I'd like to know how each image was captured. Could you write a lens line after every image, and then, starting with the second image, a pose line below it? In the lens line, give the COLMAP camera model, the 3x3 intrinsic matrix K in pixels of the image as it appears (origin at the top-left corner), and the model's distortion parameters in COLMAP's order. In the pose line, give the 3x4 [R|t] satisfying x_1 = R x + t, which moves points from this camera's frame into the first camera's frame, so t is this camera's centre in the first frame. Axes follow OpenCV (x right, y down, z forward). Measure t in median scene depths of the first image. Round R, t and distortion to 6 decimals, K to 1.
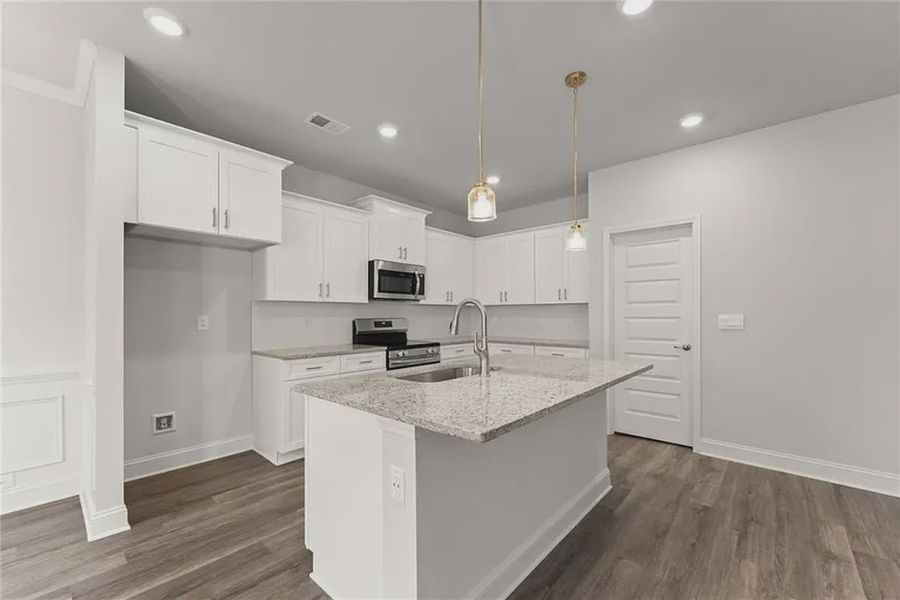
lens RADIAL K [[370.2, 0, 448.8], [0, 370.2, 305.3], [0, 0, 1]] dist [0.000874, 0.000145]
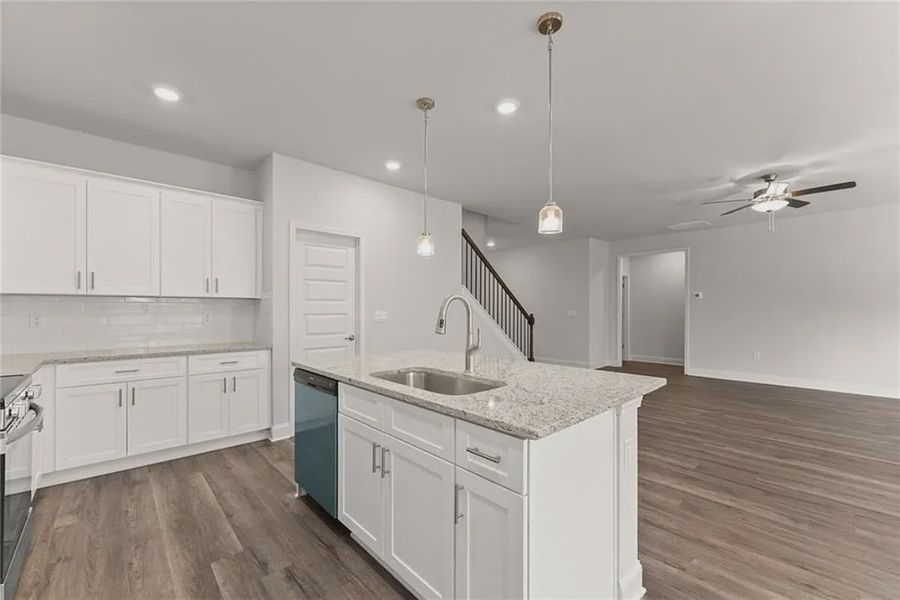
lens RADIAL K [[373.8, 0, 450.0], [0, 373.8, 300.0], [0, 0, 1]] dist [0.028937, 0.000111]
pose [[0.102104, 0.026725, 0.994415, -1.016730], [-0.023540, 0.999424, -0.024442, 0.019879], [-0.994495, -0.020913, 0.102674, 1.011856]]
